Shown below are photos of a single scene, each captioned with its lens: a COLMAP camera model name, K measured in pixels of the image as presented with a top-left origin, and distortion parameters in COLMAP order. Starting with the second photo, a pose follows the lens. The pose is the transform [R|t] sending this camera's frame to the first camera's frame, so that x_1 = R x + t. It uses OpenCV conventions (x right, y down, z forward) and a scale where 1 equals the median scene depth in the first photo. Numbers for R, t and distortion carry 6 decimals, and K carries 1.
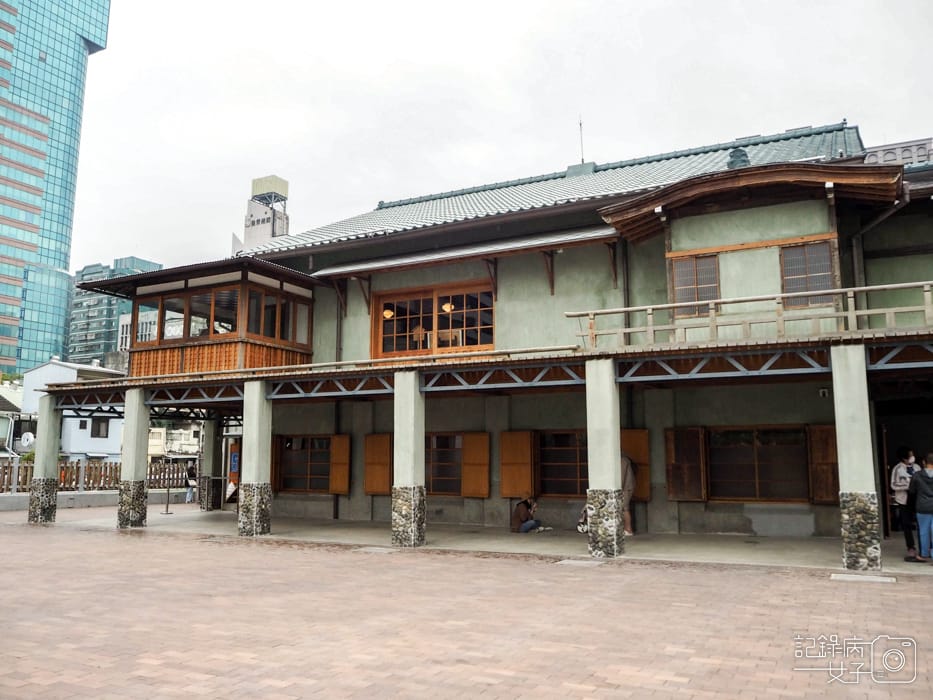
lens RADIAL K [[785.9, 0, 462.7], [0, 785.9, 345.3], [0, 0, 1]] dist [-0.053472, 0.017752]
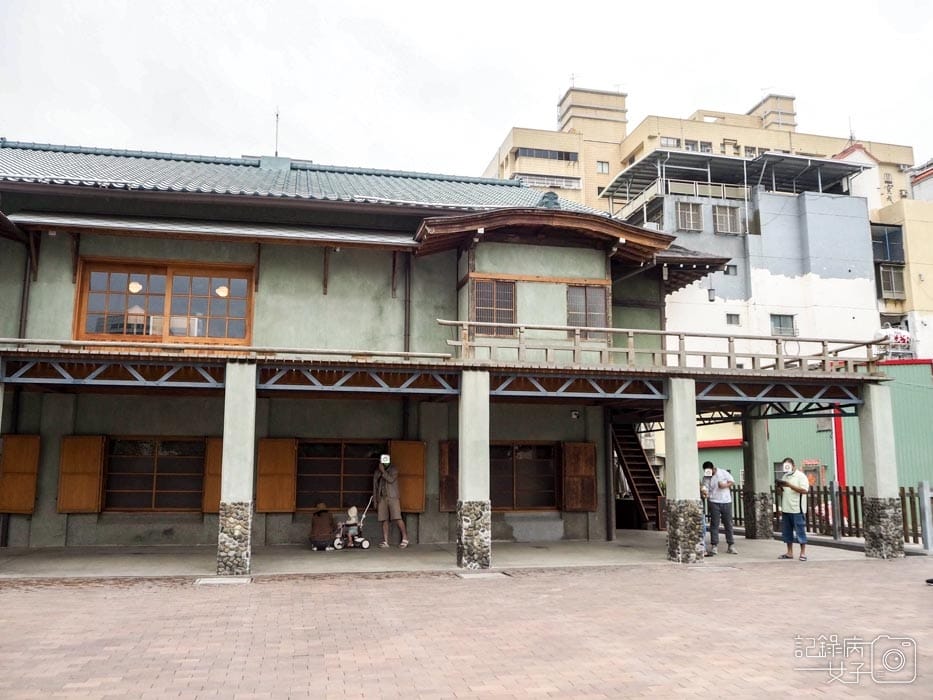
lens RADIAL K [[785.9, 0, 462.7], [0, 785.9, 345.3], [0, 0, 1]] dist [-0.053472, 0.017752]
pose [[0.767172, 0.105409, 0.632721, -0.347592], [-0.096046, 0.994162, -0.049168, 0.026603], [-0.634210, -0.023050, 0.772817, 0.172260]]
